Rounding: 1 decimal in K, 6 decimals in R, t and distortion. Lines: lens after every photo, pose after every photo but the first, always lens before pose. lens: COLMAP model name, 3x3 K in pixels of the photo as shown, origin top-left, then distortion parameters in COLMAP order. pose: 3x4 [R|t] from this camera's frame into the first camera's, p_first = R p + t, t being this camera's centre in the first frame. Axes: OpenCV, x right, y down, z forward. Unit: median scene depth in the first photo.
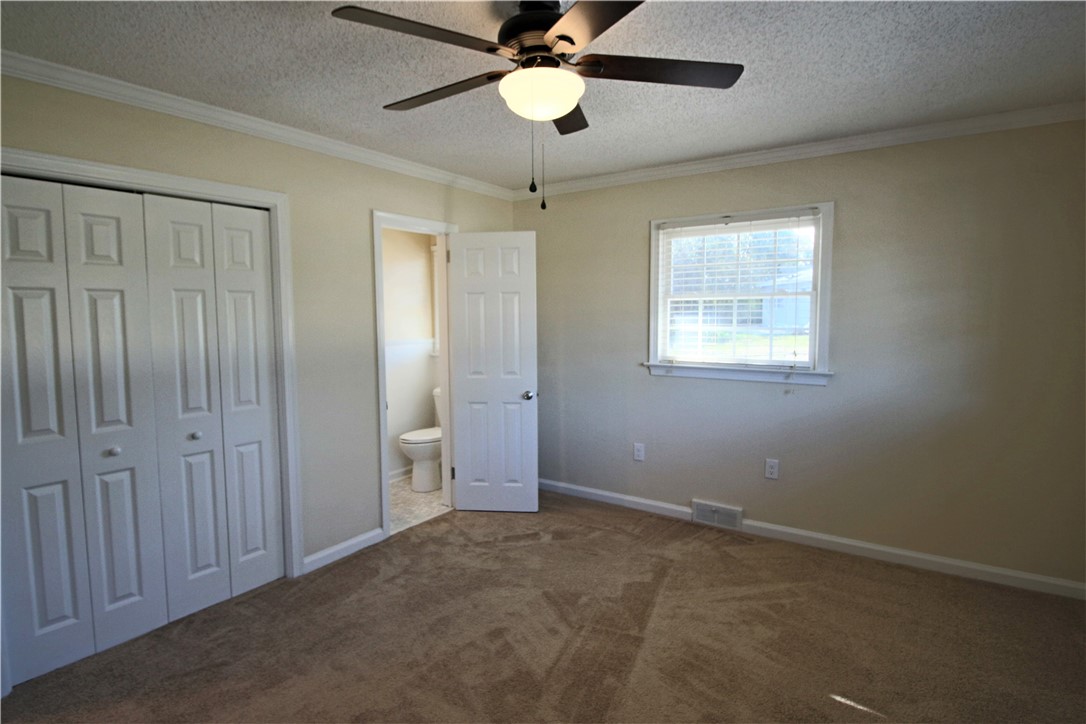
lens RADIAL K [[561.3, 0, 539.9], [0, 561.3, 352.4], [0, 0, 1]] dist [-0.000821, -0.013878]
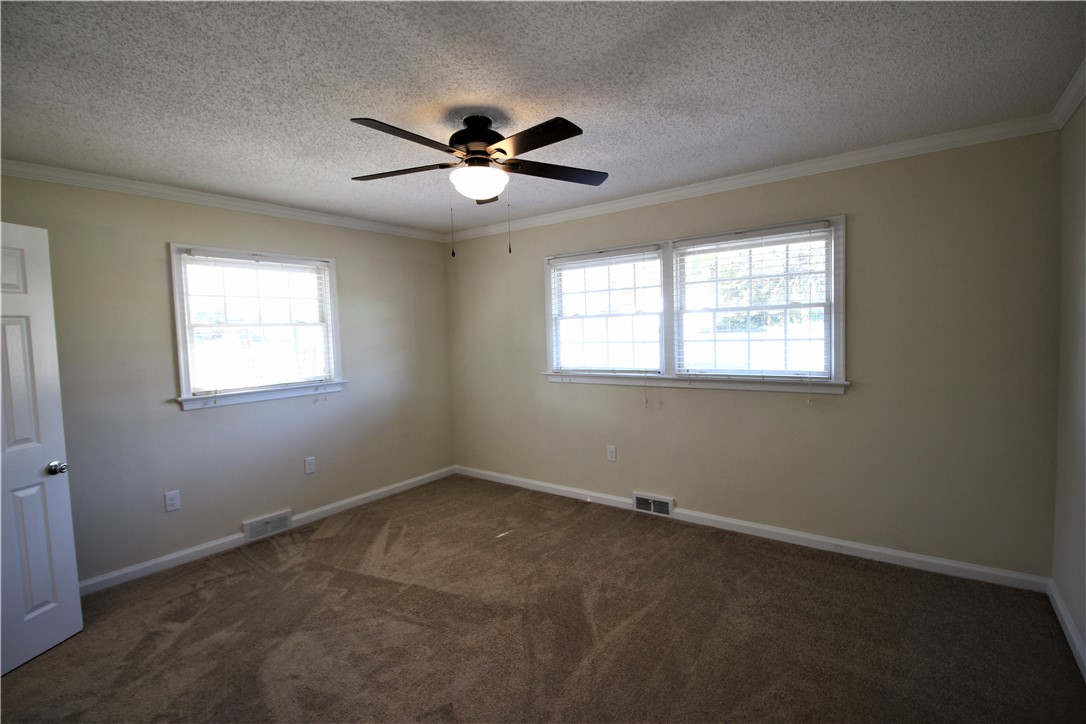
lens RADIAL K [[503.0, 0, 542.0], [0, 503.0, 356.4], [0, 0, 1]] dist [0.000693, -0.013869]
pose [[0.040456, -0.047373, 0.998058, -0.651592], [0.102342, 0.993818, 0.043023, -0.025665], [-0.993926, 0.100403, 0.045054, 0.412119]]
